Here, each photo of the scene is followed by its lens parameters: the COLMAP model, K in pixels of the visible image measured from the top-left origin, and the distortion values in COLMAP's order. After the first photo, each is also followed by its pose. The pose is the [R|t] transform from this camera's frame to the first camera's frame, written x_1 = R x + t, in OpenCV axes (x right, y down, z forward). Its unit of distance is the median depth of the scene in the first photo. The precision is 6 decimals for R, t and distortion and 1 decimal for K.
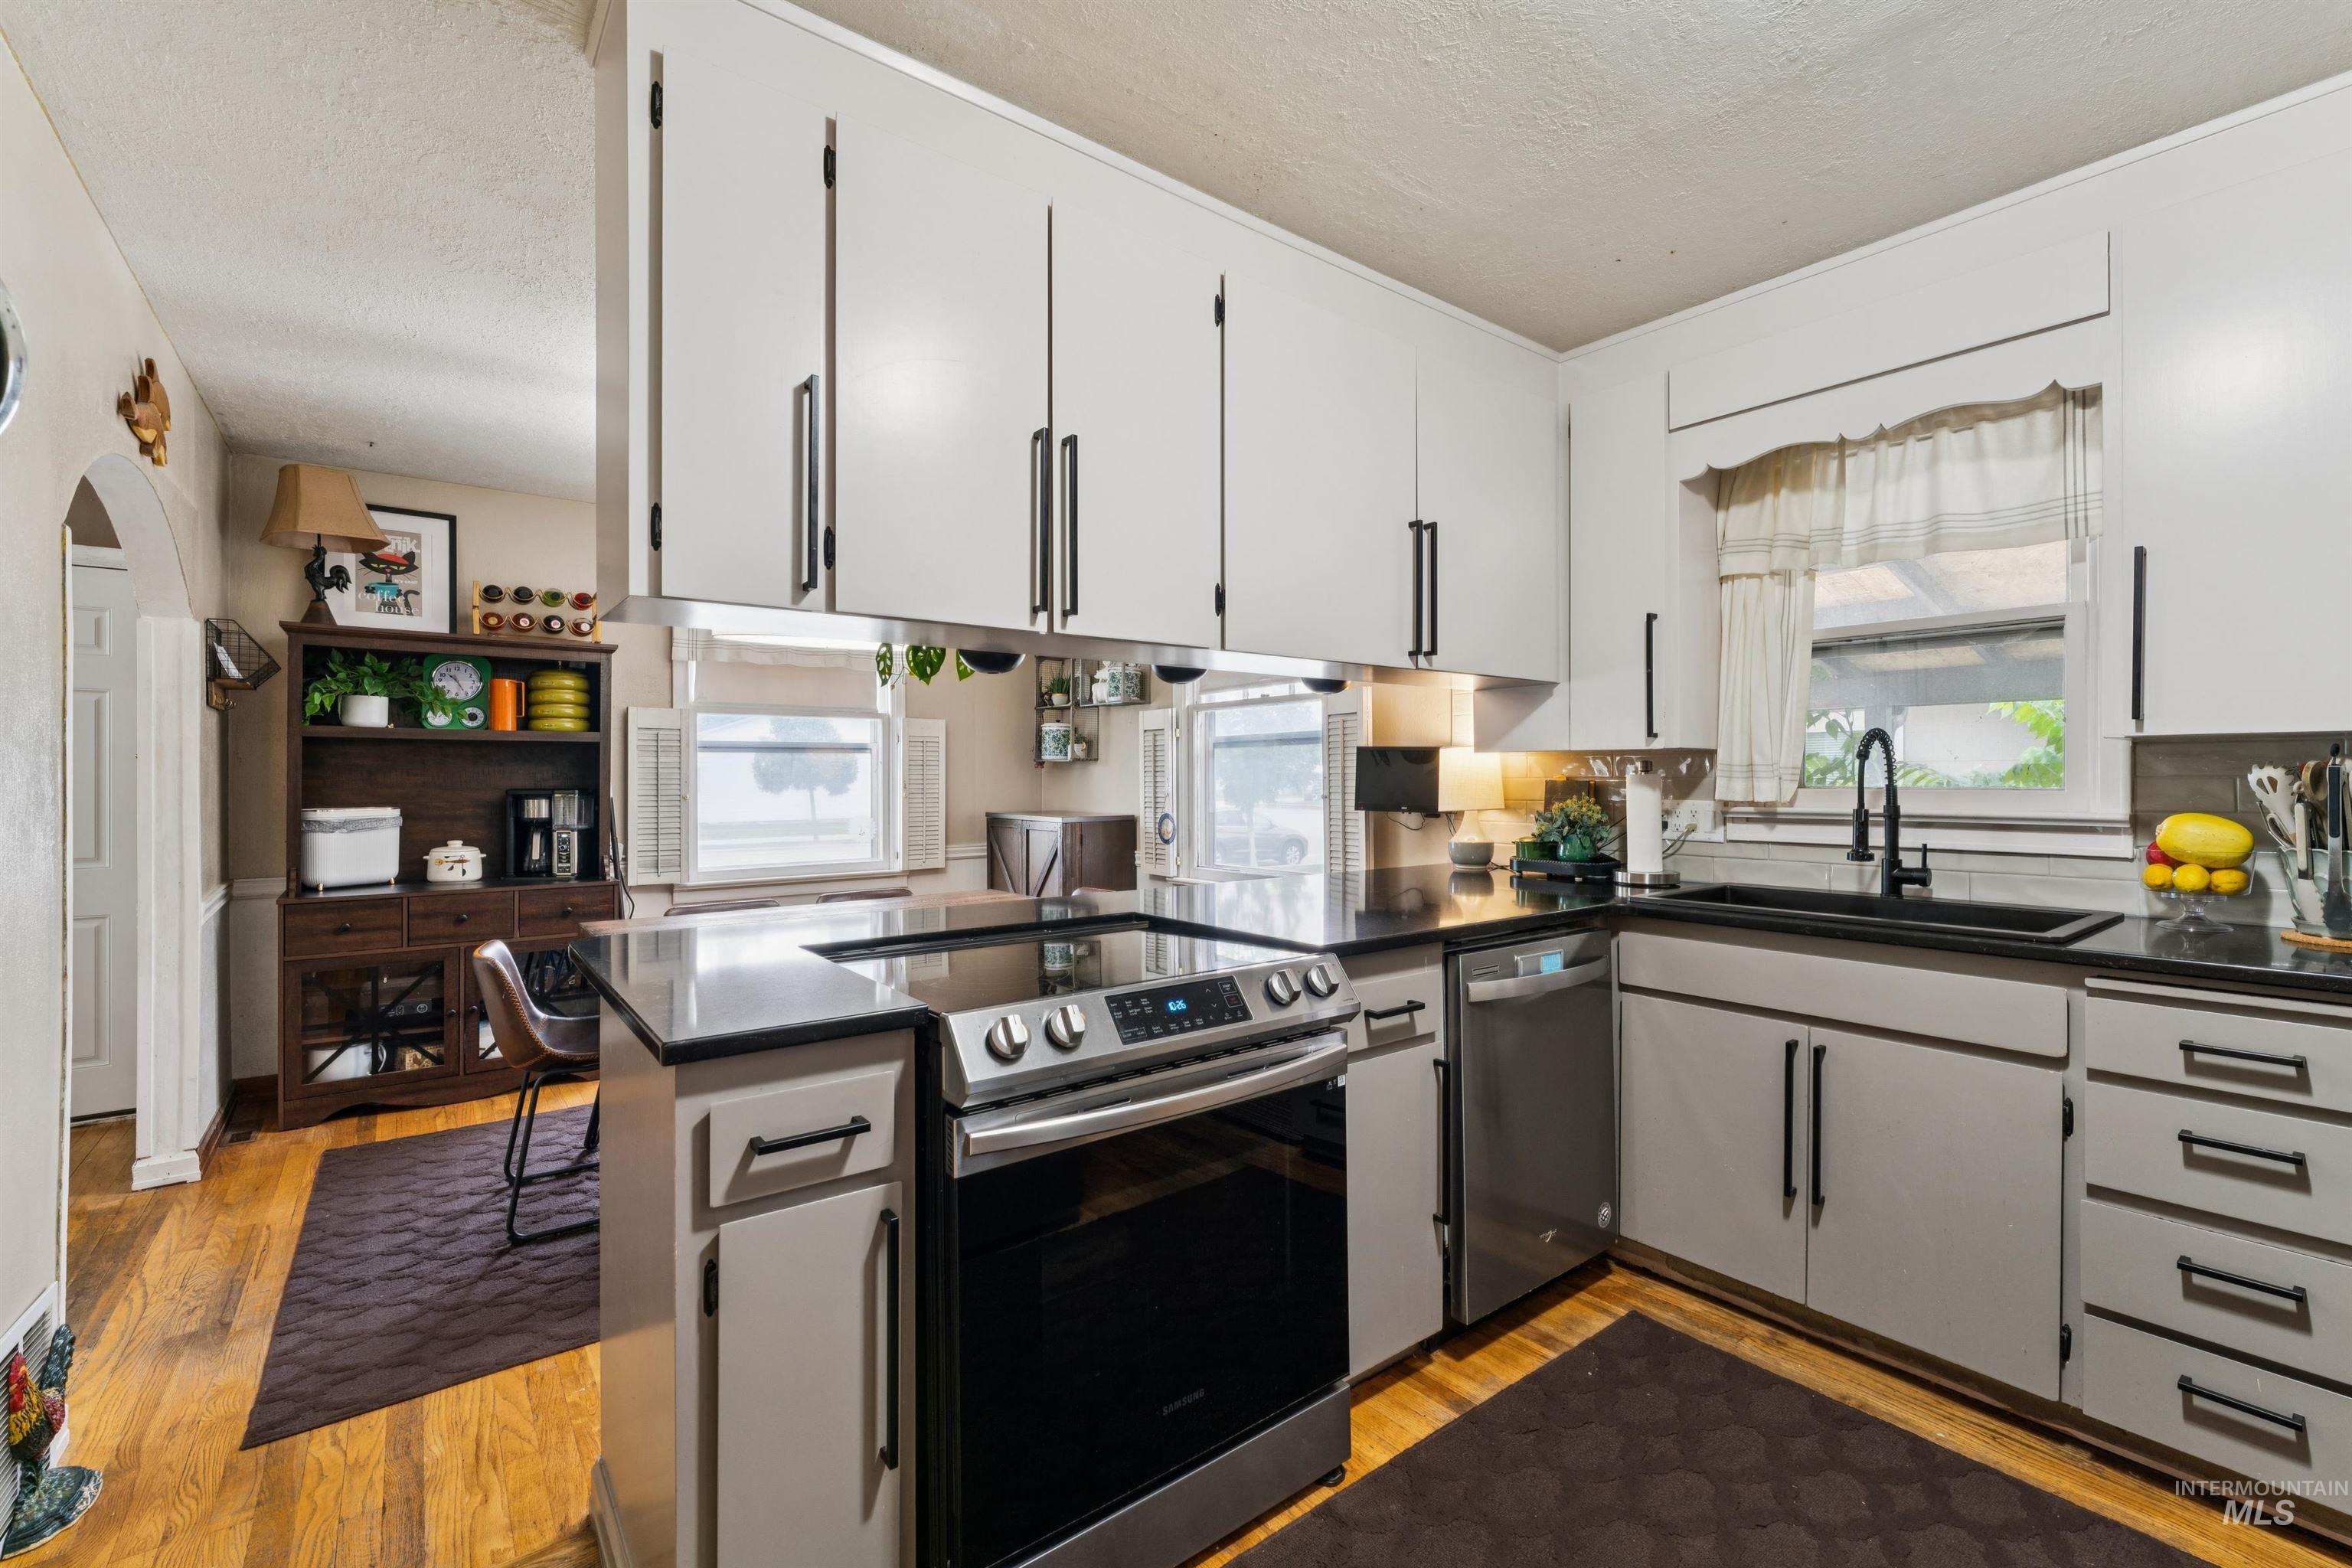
lens RADIAL K [[1015.8, 0, 1200.0], [0, 1015.8, 771.6], [0, 0, 1]] dist [-0.007664, 0.001636]
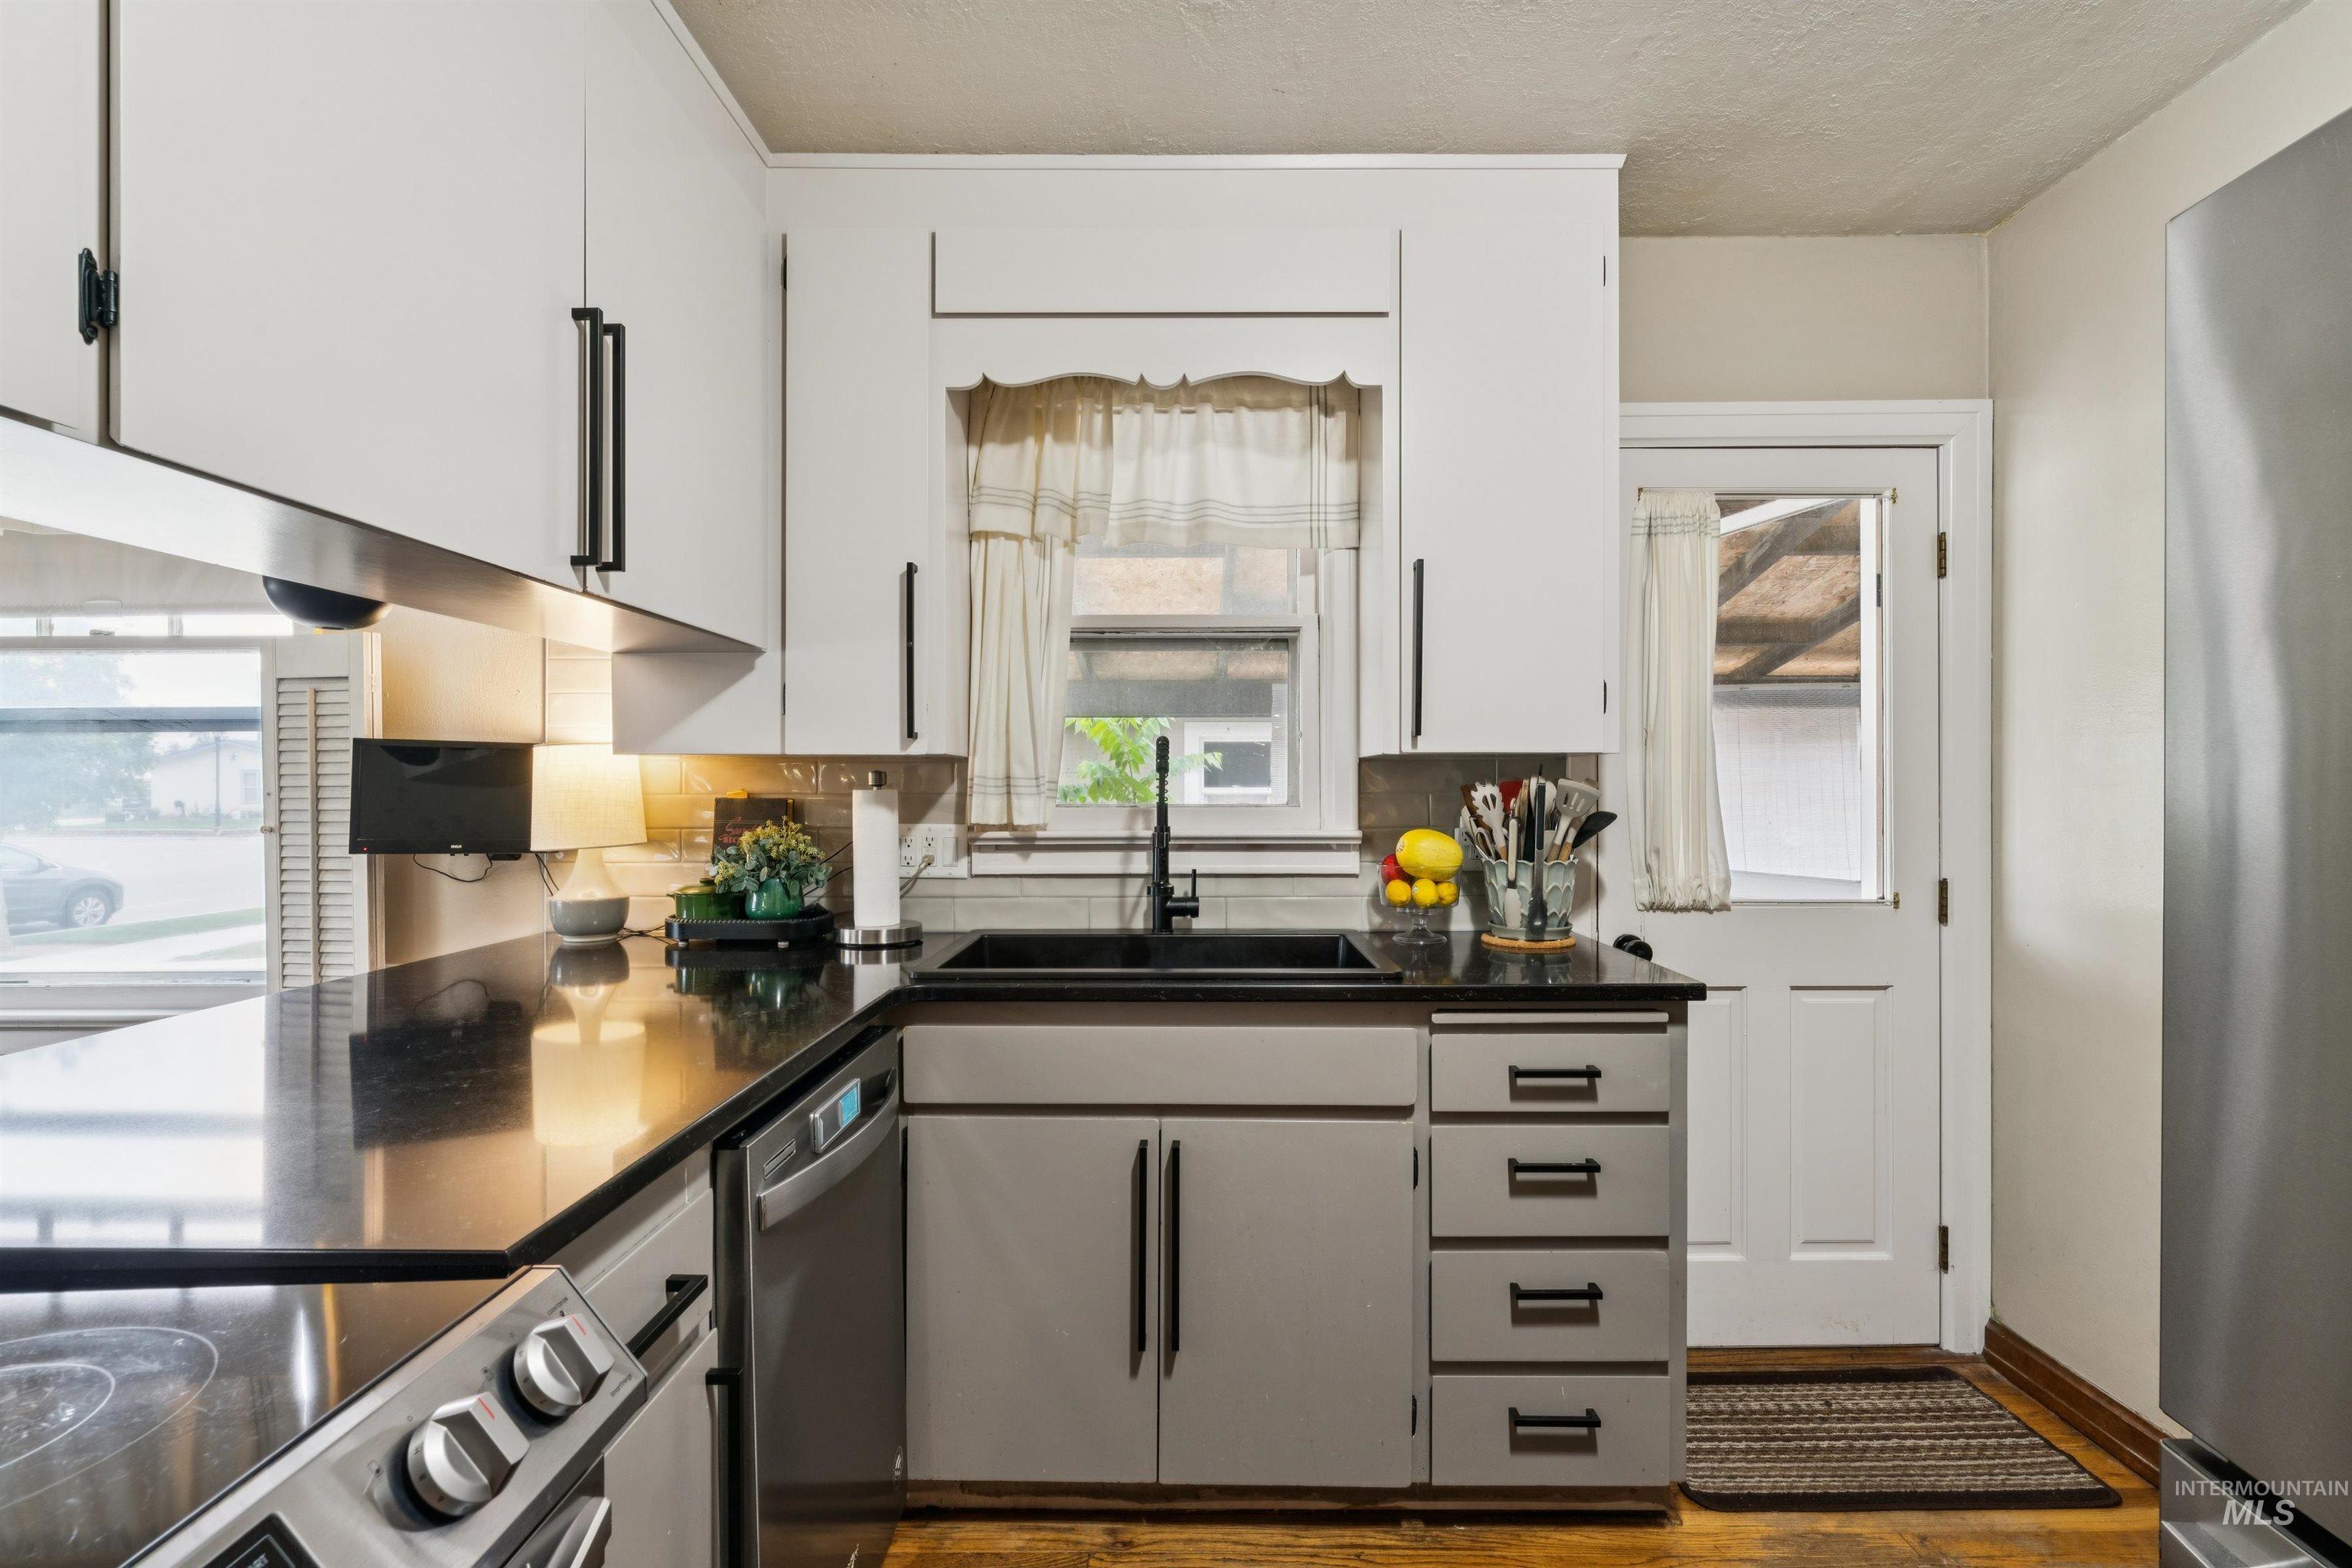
lens RADIAL K [[1083.8, 0, 1174.4], [0, 1083.8, 784.1], [0, 0, 1]] dist [-0.006203, -0.000259]
pose [[0.629246, 0.001733, 0.777204, -0.021548], [-0.005285, 0.999984, 0.002049, -0.003454], [-0.777188, -0.005397, 0.629245, 0.301563]]
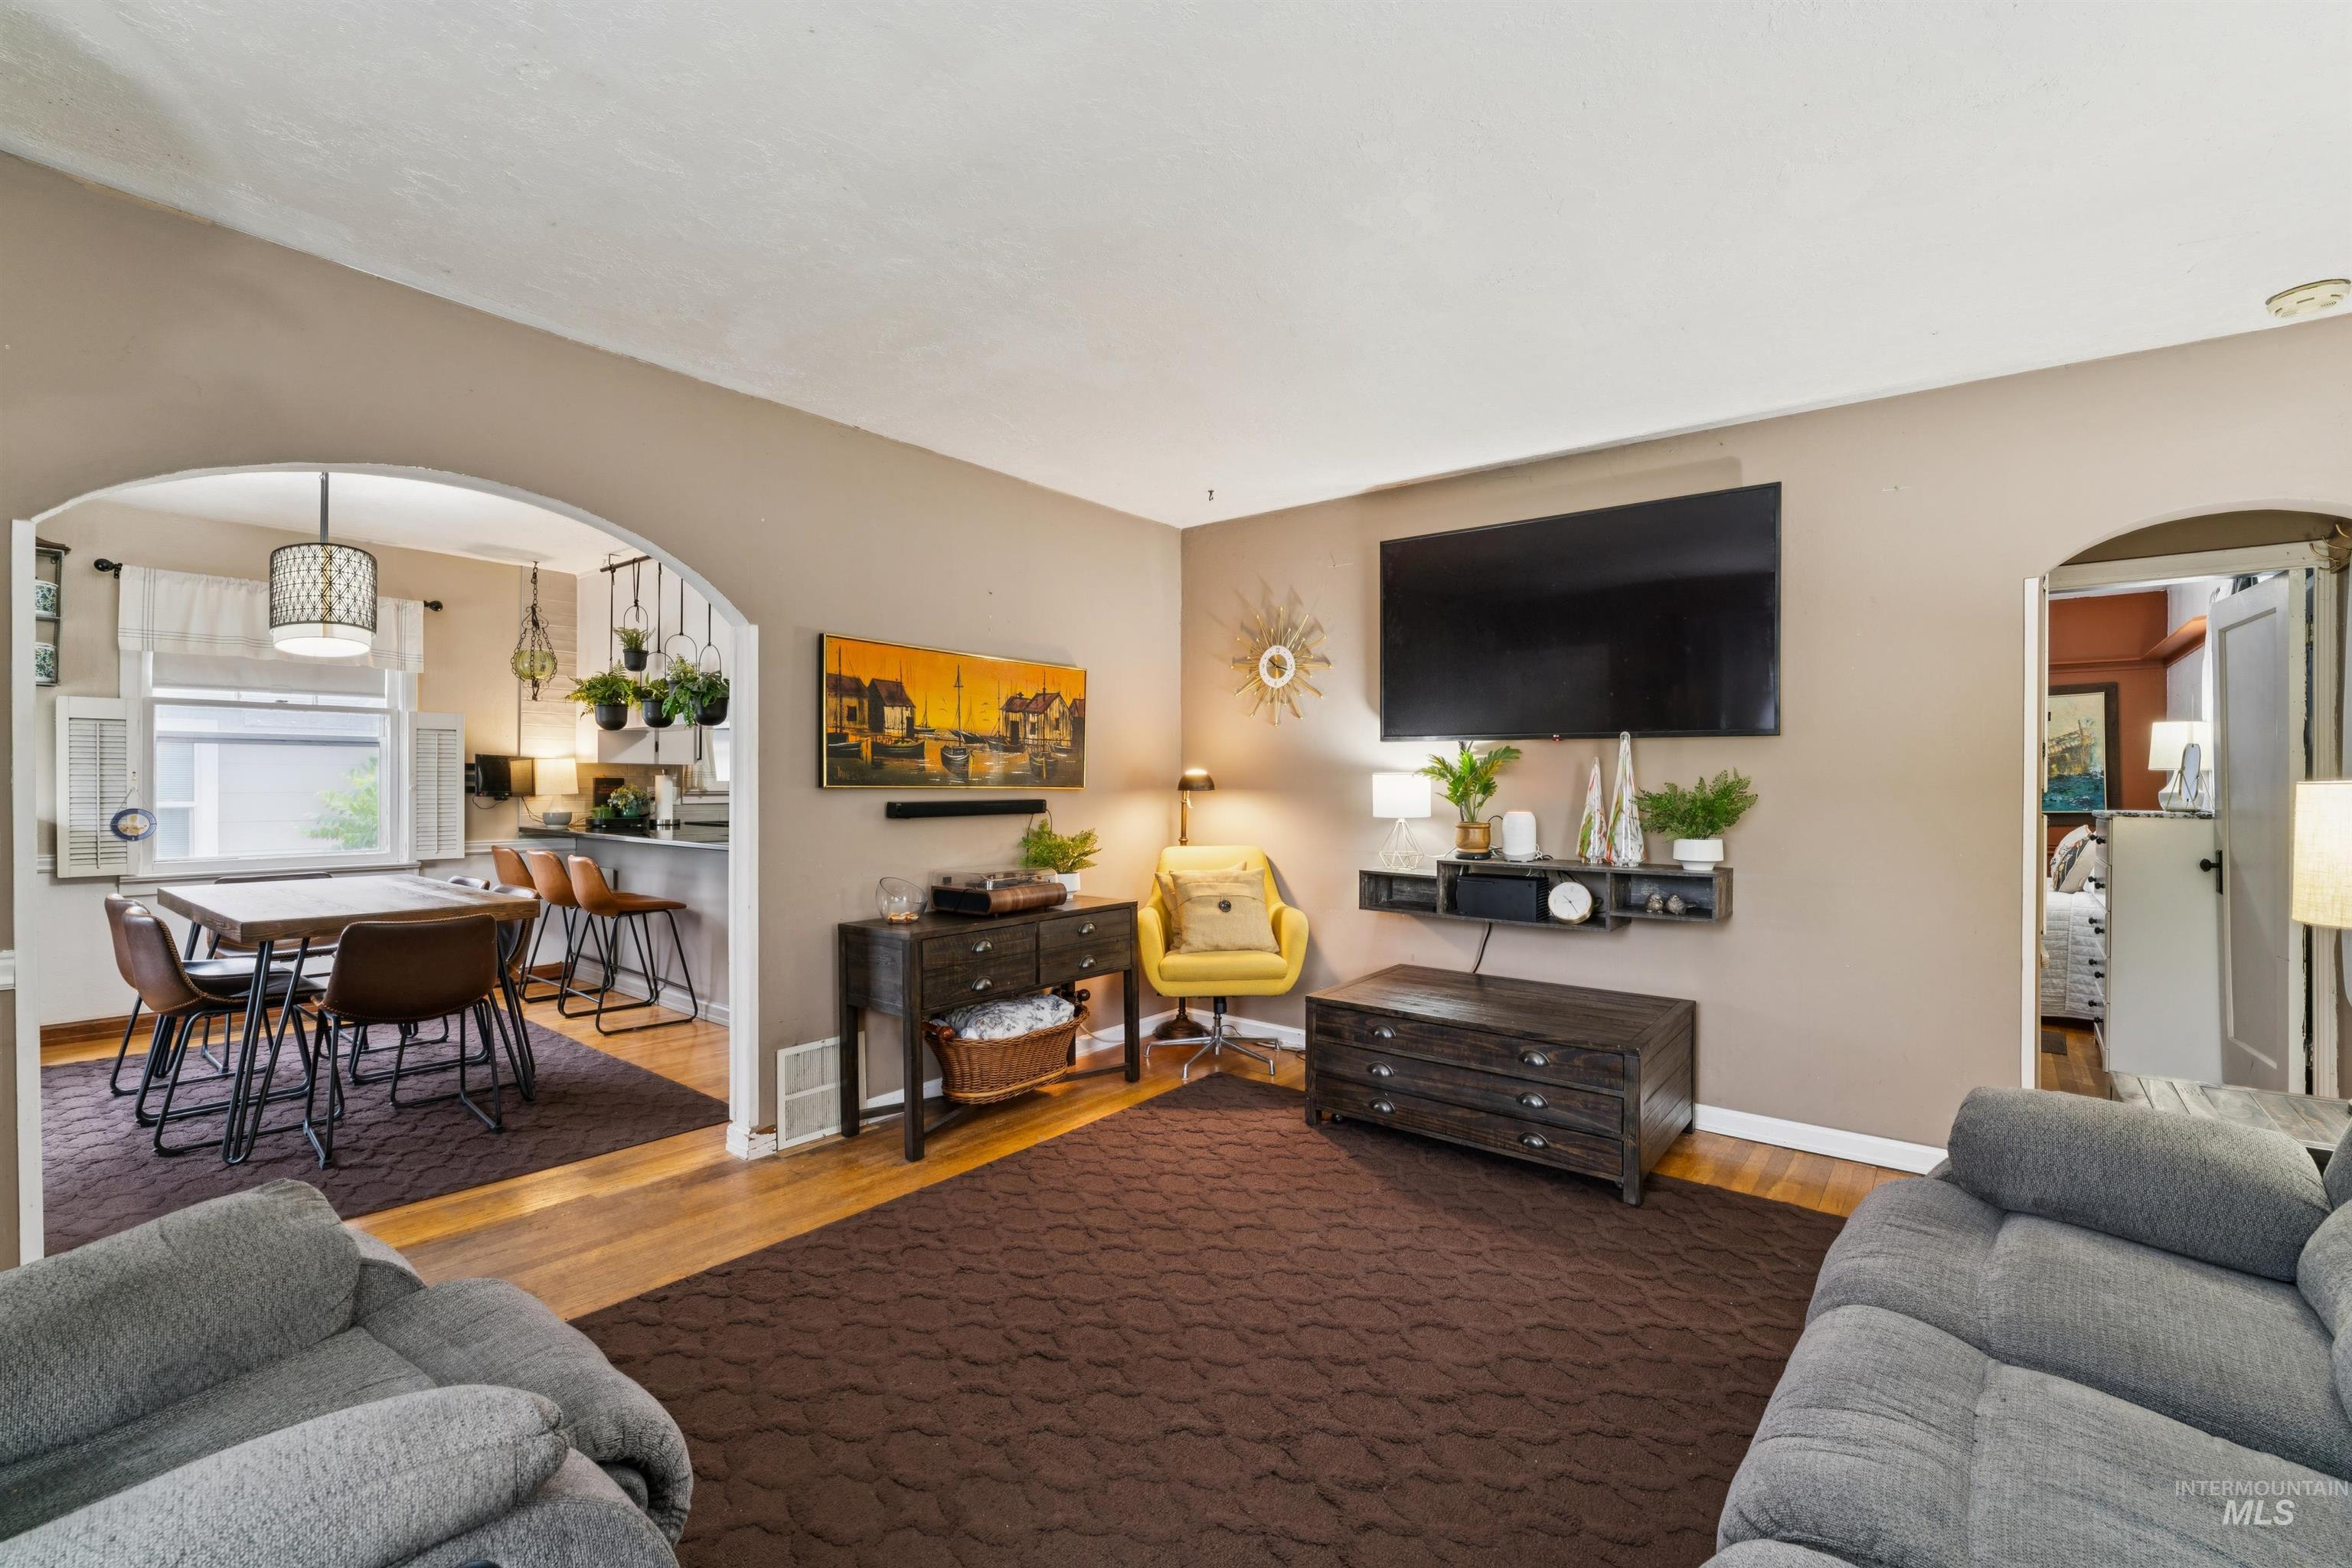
lens RADIAL K [[1015.8, 0, 1179.1], [0, 1015.8, 794.8], [0, 0, 1]] dist [-0.007664, 0.001636]
pose [[-0.210172, -0.008127, 0.977631, -1.637633], [-0.009486, 0.999935, 0.006273, 0.017692], [-0.977618, -0.007955, -0.210236, 0.321588]]
